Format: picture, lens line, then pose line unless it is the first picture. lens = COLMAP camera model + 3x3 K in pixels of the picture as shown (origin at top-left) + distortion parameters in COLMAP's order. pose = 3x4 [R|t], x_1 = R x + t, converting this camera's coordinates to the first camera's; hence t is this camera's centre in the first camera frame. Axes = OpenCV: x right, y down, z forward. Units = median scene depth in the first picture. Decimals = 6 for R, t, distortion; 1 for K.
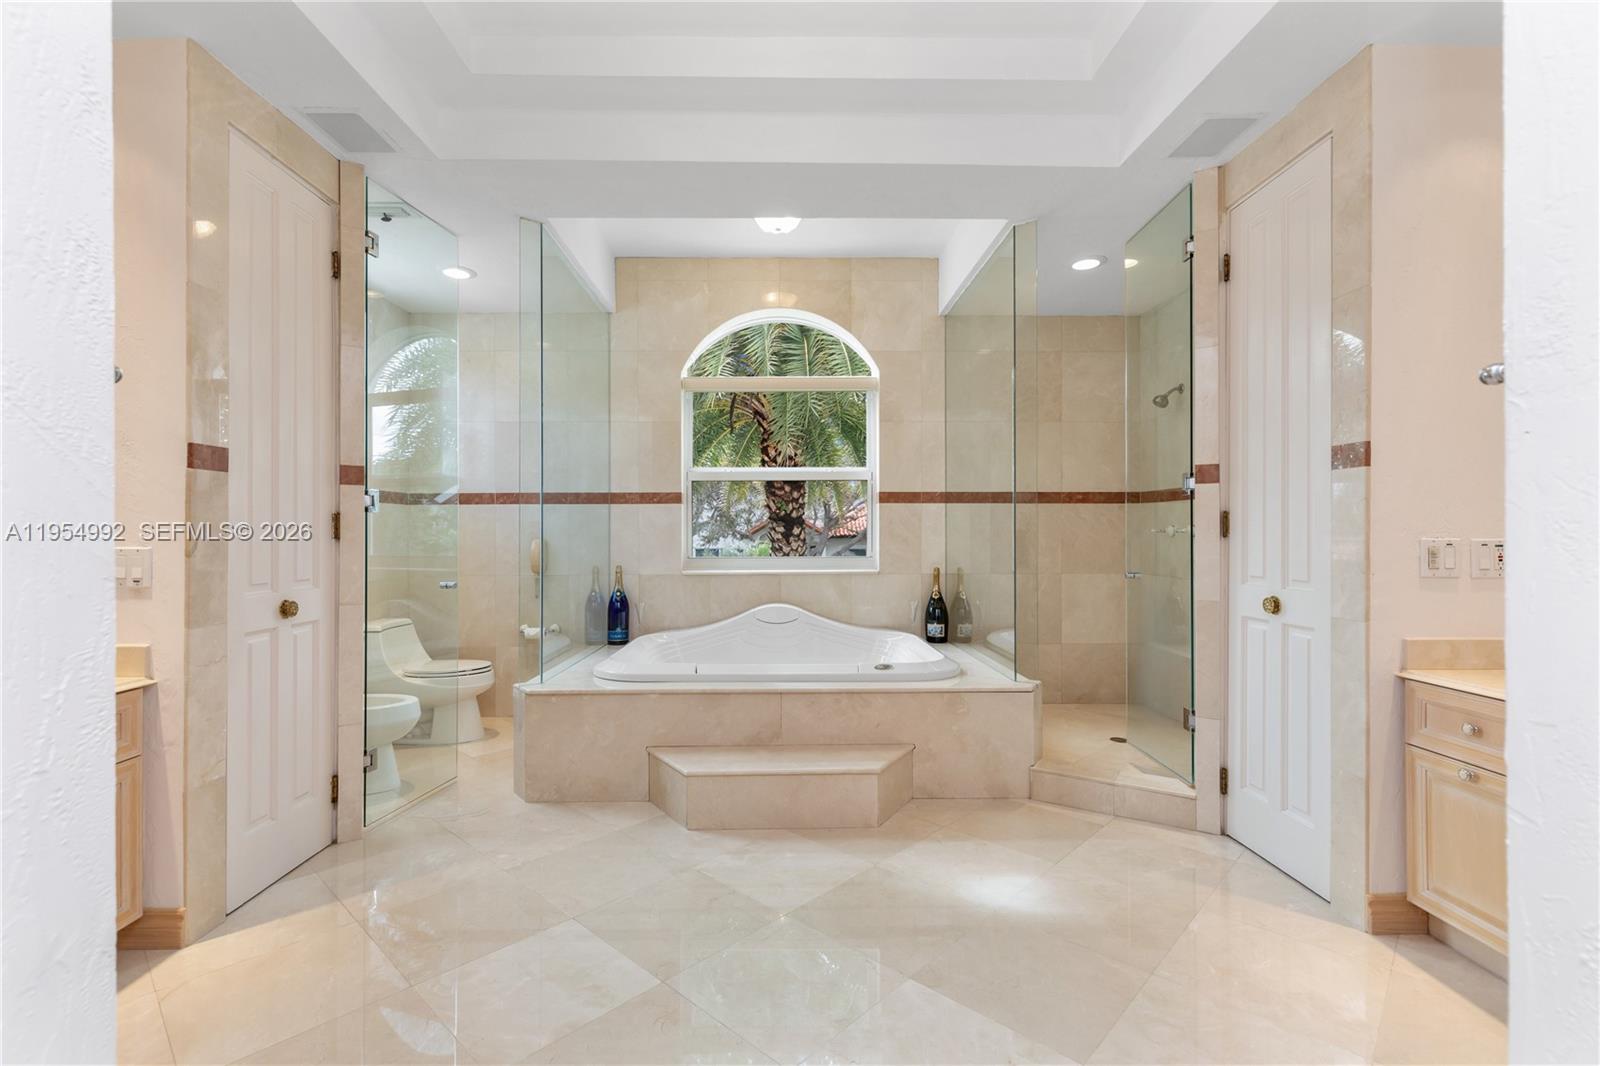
lens RADIAL K [[718.7, 0, 787.9], [0, 718.7, 534.2], [0, 0, 1]] dist [0.006185, -0.000781]
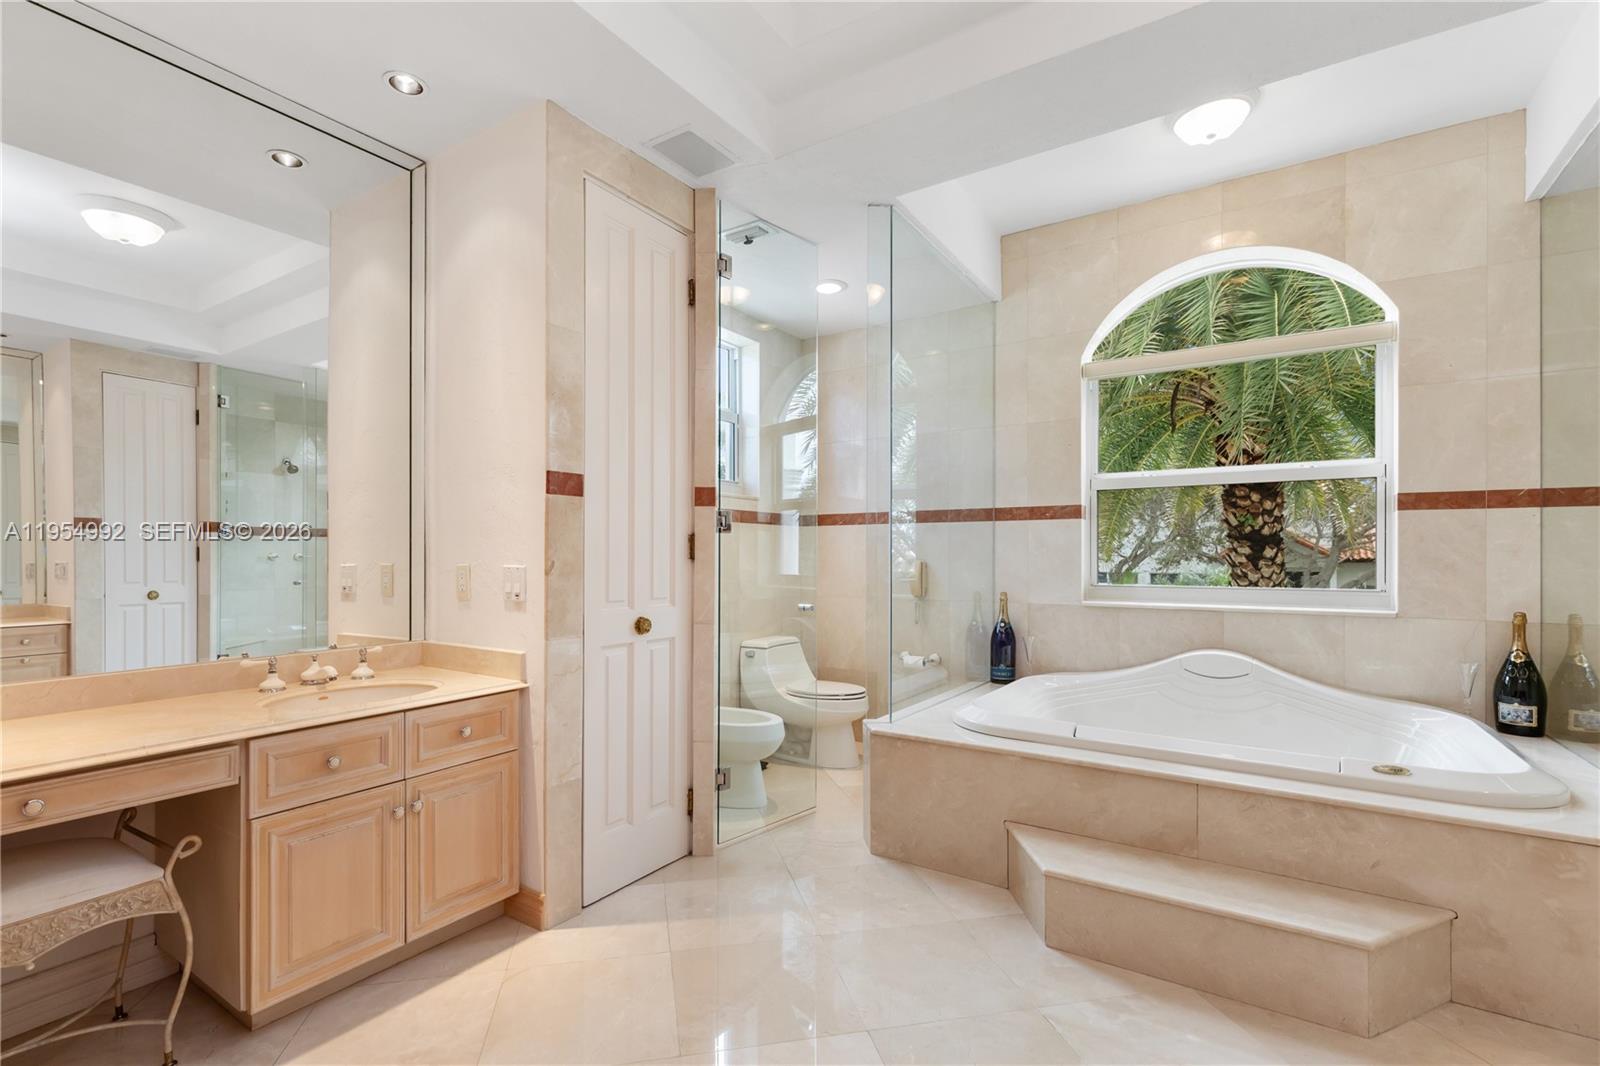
lens RADIAL K [[726.8, 0, 782.9], [0, 726.8, 554.6], [0, 0, 1]] dist [0.005293, -0.001201]
pose [[0.825083, 0.003181, -0.565003, 0.053632], [-0.003973, 0.999992, -0.000172, -0.000372], [0.564998, 0.002387, 0.825089, 0.176066]]
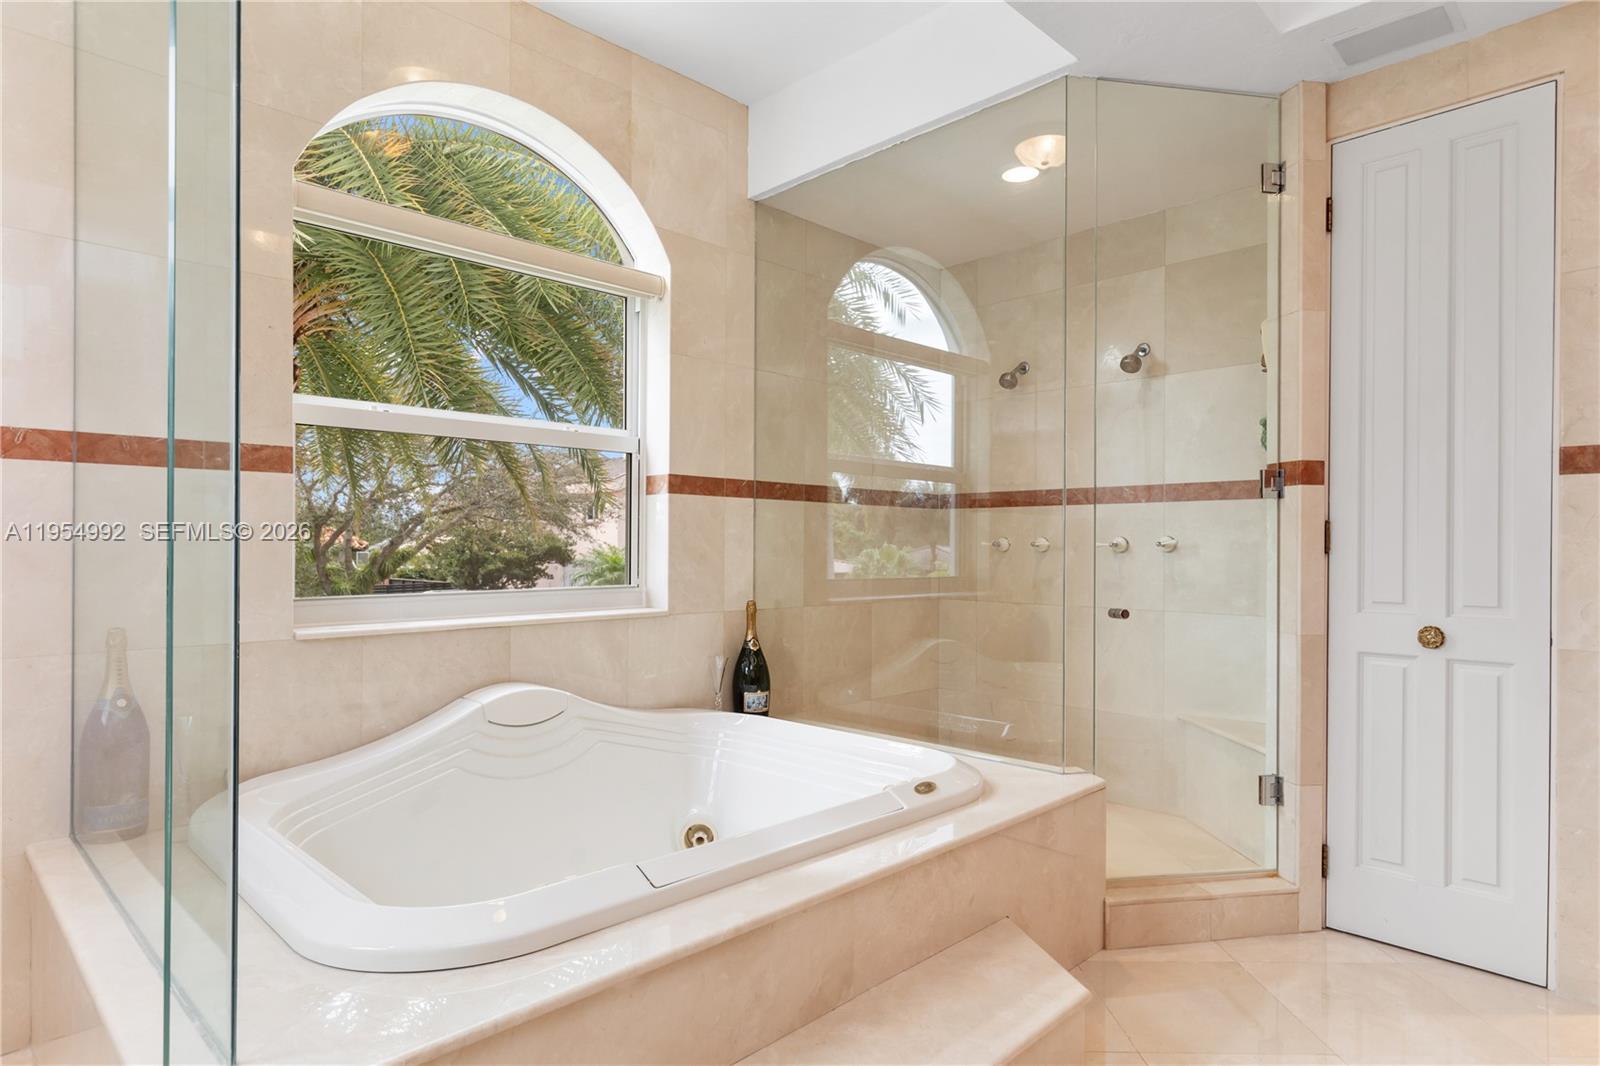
lens RADIAL K [[885.5, 0, 771.0], [0, 885.5, 550.6], [0, 0, 1]] dist [0.001863, 0.000247]
pose [[0.727521, 0.002417, 0.686081, -0.414608], [-0.005064, 0.999985, 0.001847, 0.001727], [-0.686066, -0.004818, 0.727523, 0.578880]]
